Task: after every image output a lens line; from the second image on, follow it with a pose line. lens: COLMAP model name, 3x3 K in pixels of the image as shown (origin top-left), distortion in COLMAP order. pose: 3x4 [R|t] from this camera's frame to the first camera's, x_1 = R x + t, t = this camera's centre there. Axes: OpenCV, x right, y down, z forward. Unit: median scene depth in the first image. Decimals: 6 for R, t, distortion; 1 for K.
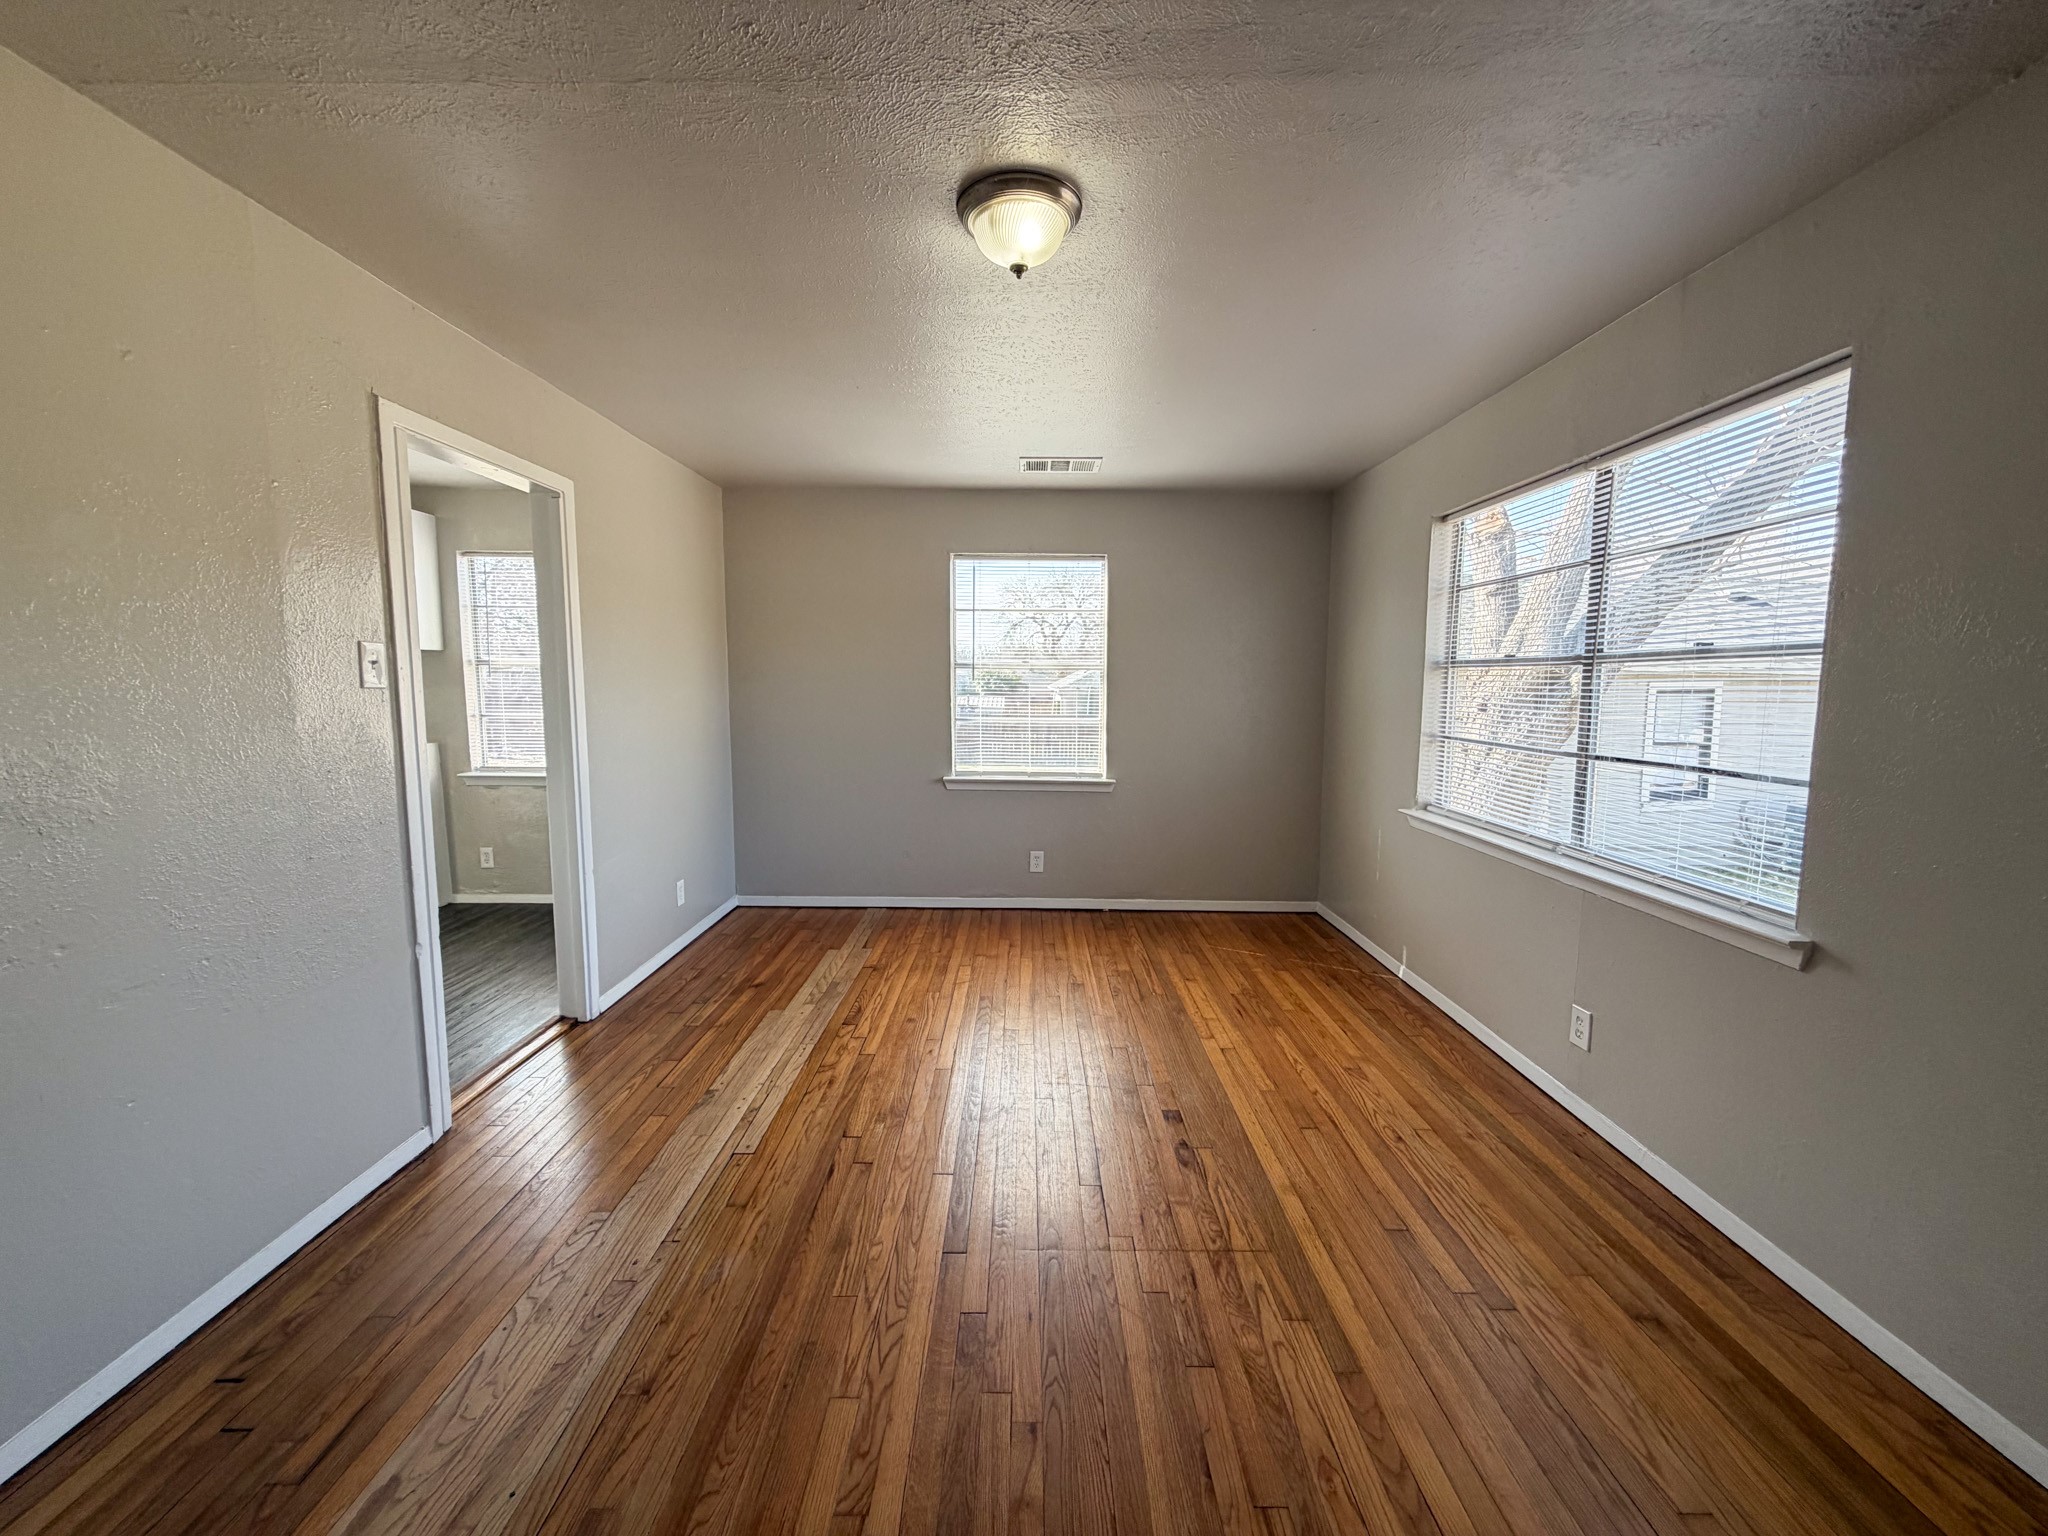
lens RADIAL K [[815.2, 0, 1015.2], [0, 815.2, 766.9], [0, 0, 1]] dist [-0.000296, 0.000118]
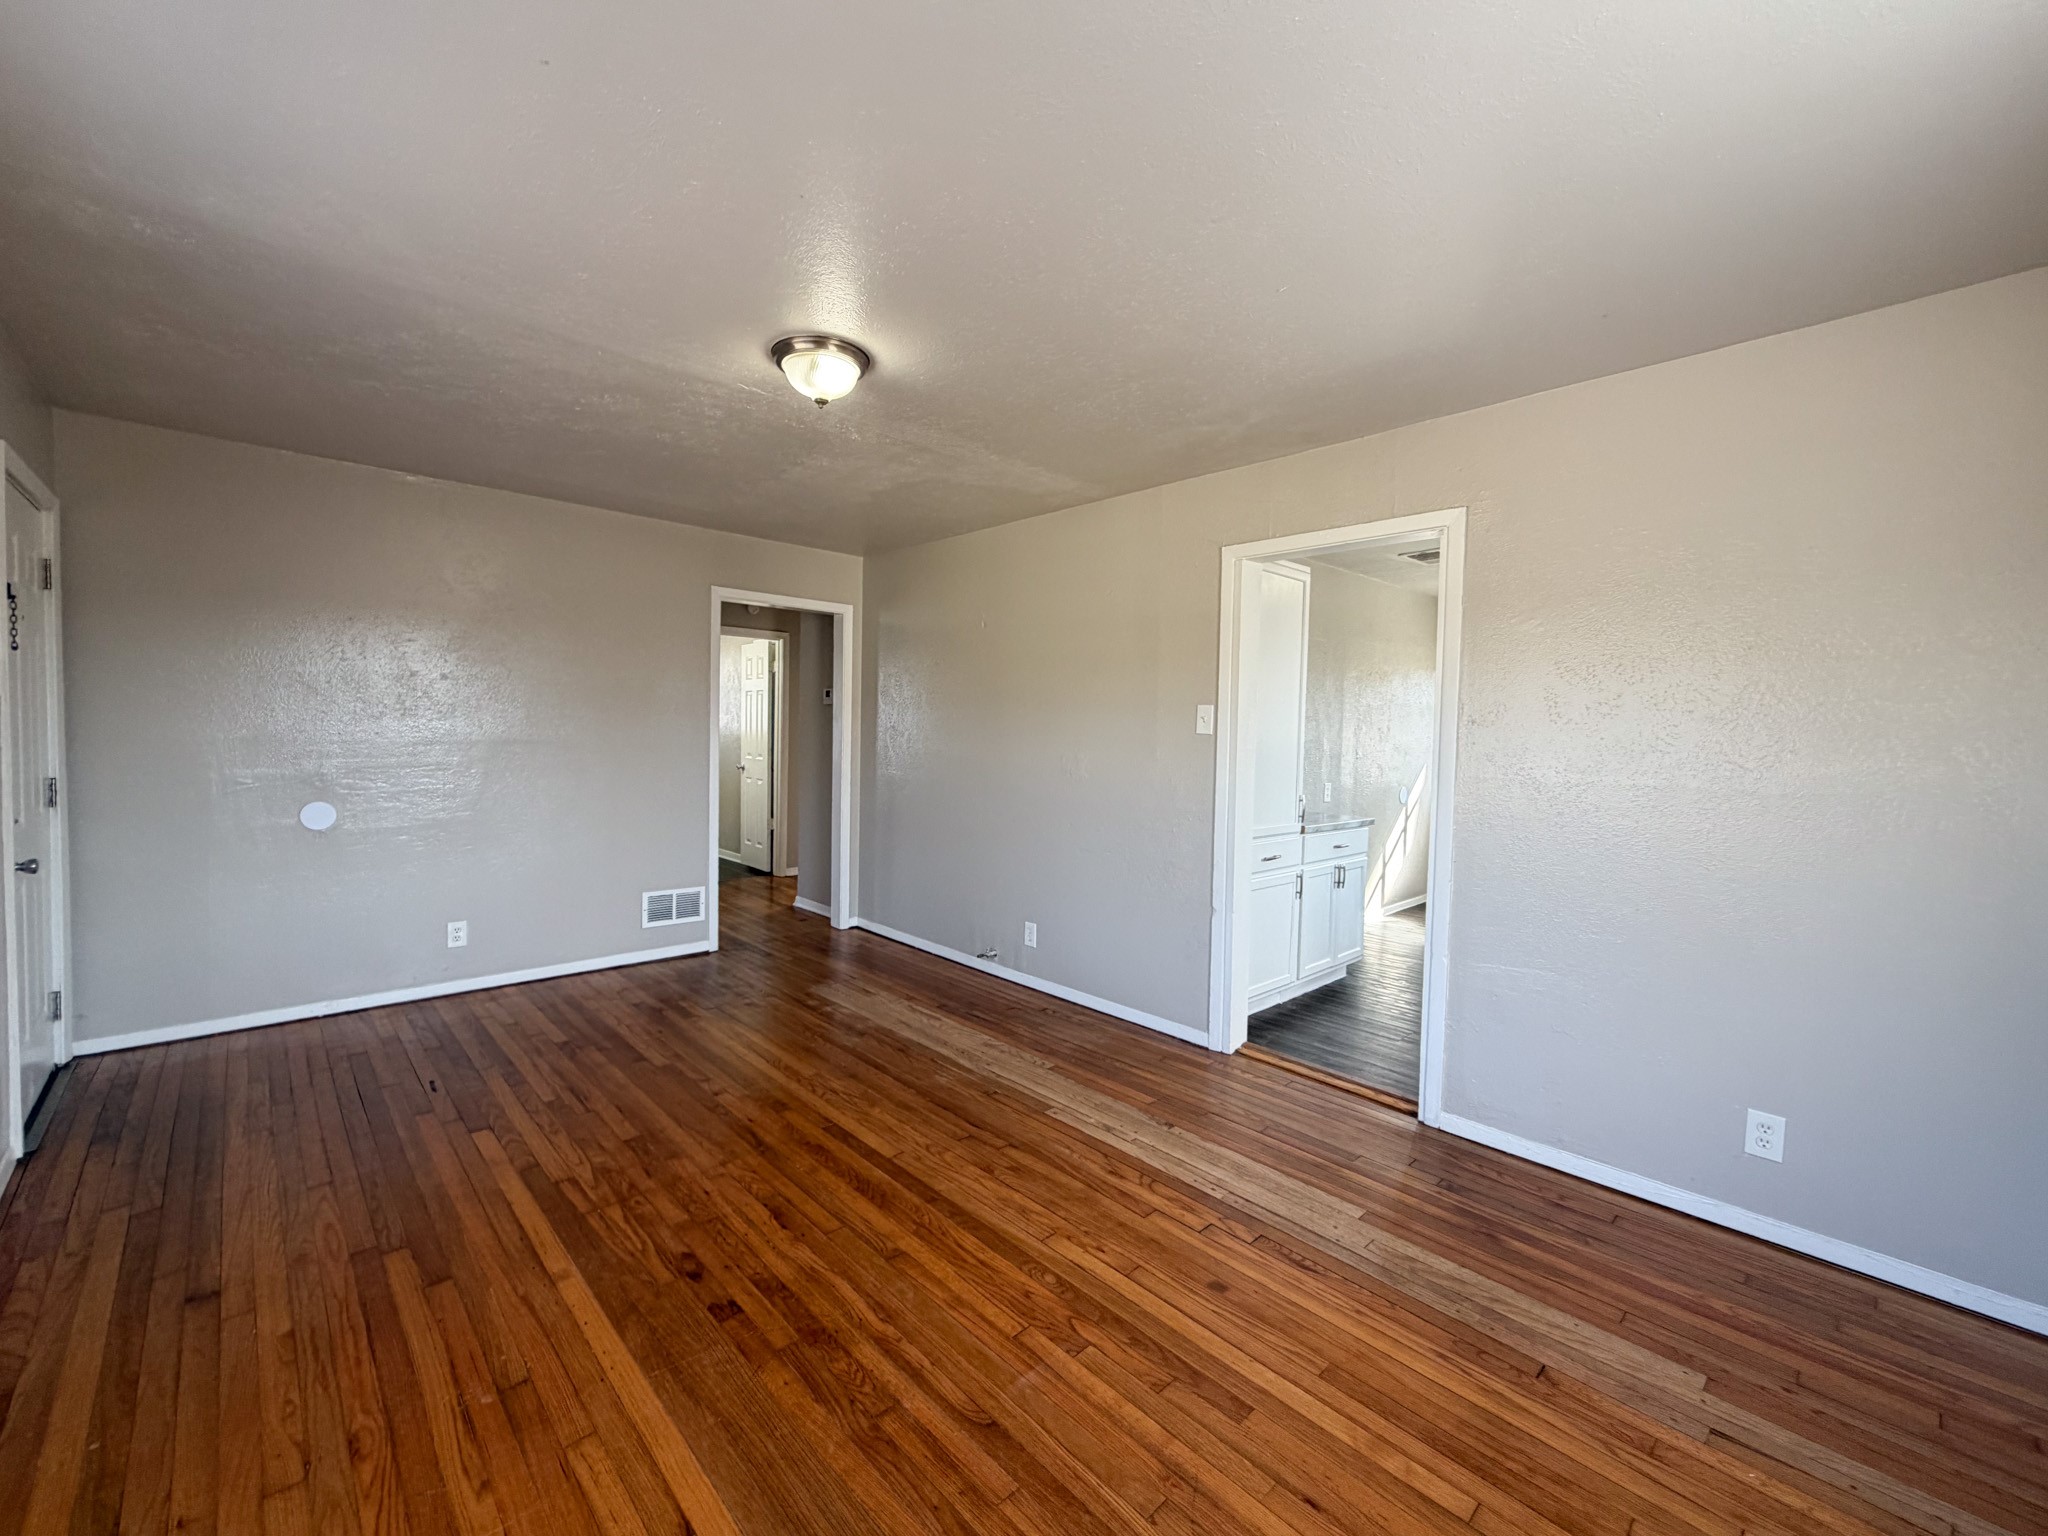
lens RADIAL K [[833.9, 0, 1024.0], [0, 833.9, 768.0], [0, 0, 1]] dist [-0.001980, -0.000272]
pose [[-0.716771, 0.013340, -0.697181, 0.382929], [-0.099308, 0.987673, 0.120997, -0.122769], [0.690201, 0.155962, -0.706610, 1.219275]]
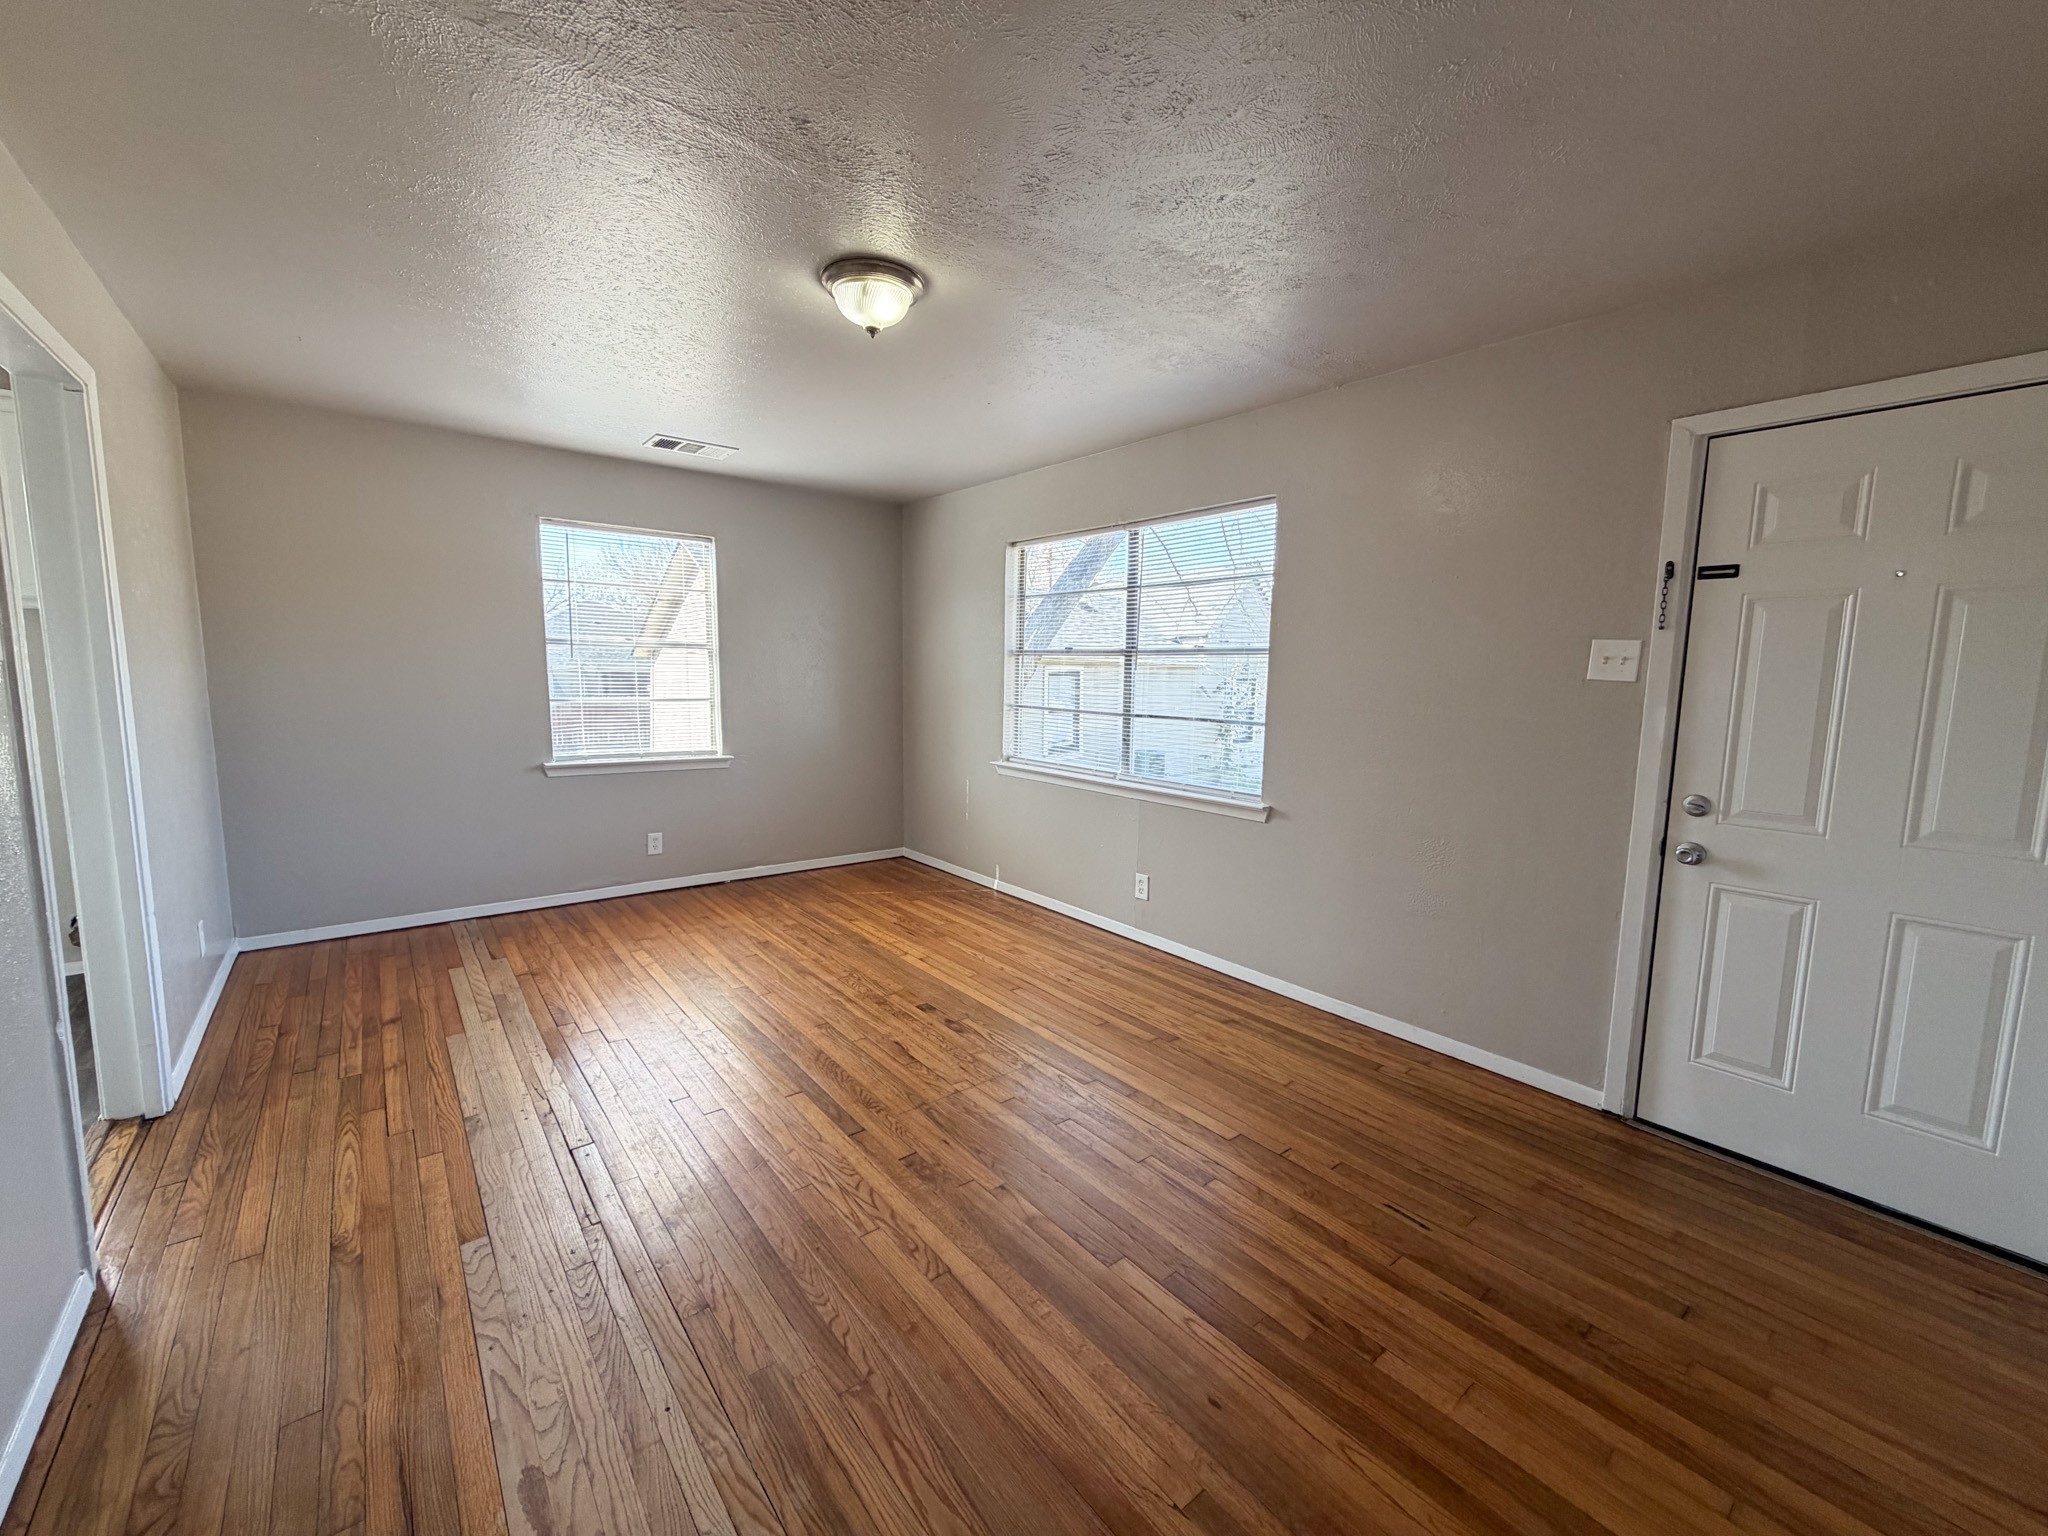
lens RADIAL K [[815.2, 0, 1015.2], [0, 815.2, 766.9], [0, 0, 1]] dist [-0.000296, 0.000118]
pose [[0.776169, -0.067164, 0.626937, -0.350727], [0.051451, 0.997741, 0.043191, 0.005220], [-0.628422, -0.001267, 0.777872, -0.054924]]
